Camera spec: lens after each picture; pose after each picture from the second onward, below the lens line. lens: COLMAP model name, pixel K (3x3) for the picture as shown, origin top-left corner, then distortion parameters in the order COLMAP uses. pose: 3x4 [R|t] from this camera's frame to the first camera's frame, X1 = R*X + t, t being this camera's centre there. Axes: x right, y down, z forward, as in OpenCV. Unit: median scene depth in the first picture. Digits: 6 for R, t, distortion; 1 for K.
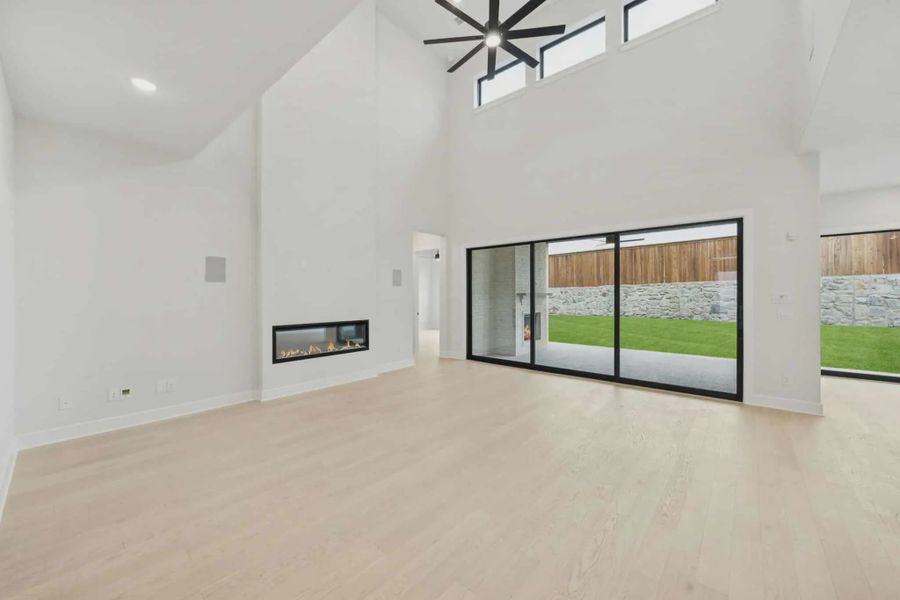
lens RADIAL K [[349.3, 0, 449.0], [0, 349.3, 296.0], [0, 0, 1]] dist [-0.000635, 0.000257]
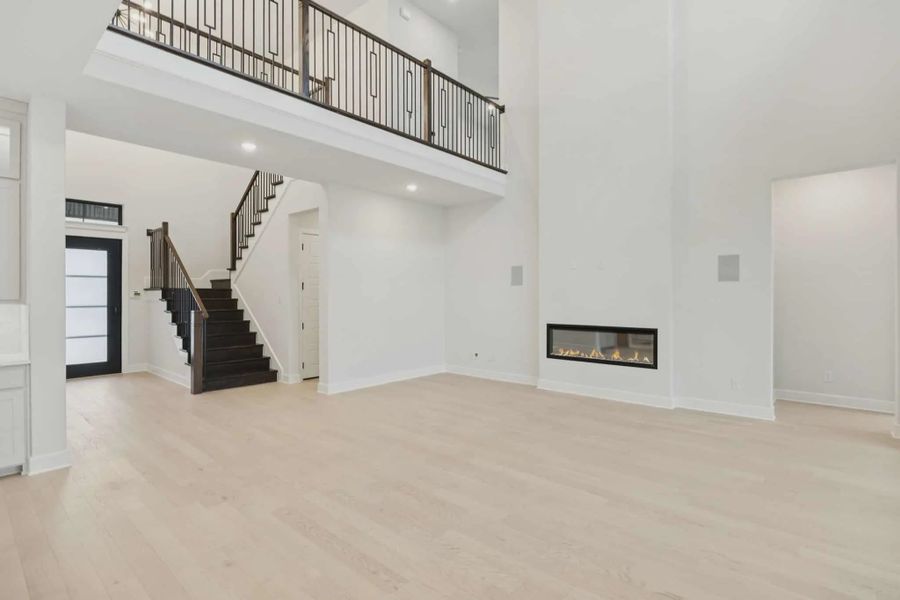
lens RADIAL K [[438.4, 0, 441.4], [0, 438.4, 295.4], [0, 0, 1]] dist [-0.010712, -0.000398]
pose [[-0.025265, -0.000353, -0.999681, 0.764906], [-0.002528, 0.999997, -0.000289, -0.001825], [0.999678, 0.002520, -0.025266, 0.601189]]
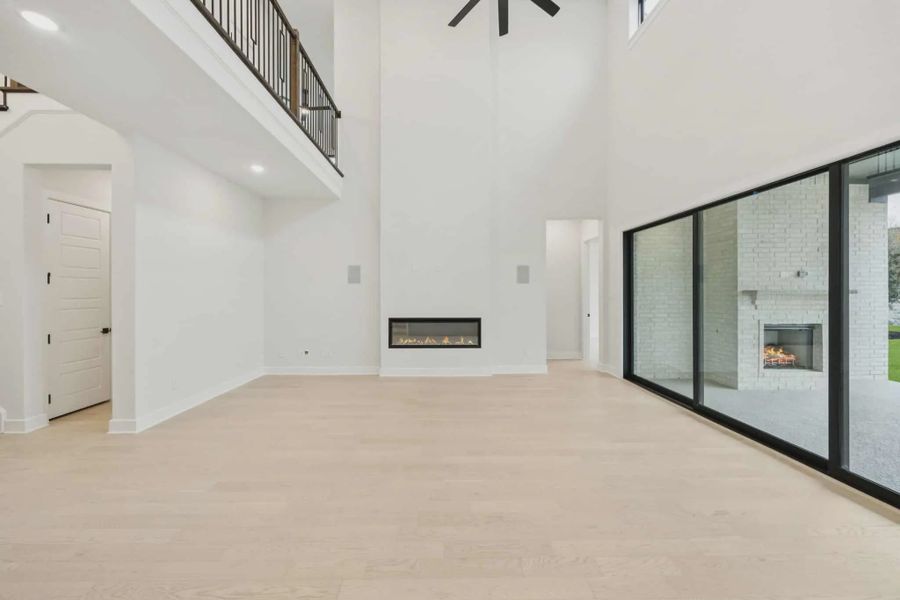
lens RADIAL K [[349.3, 0, 445.2], [0, 349.3, 294.3], [0, 0, 1]] dist [-0.000635, 0.000257]
pose [[0.655642, 0.002527, -0.755068, 0.489734], [-0.002115, 0.999997, 0.001510, -0.000985], [0.755069, 0.000606, 0.655645, 0.285658]]
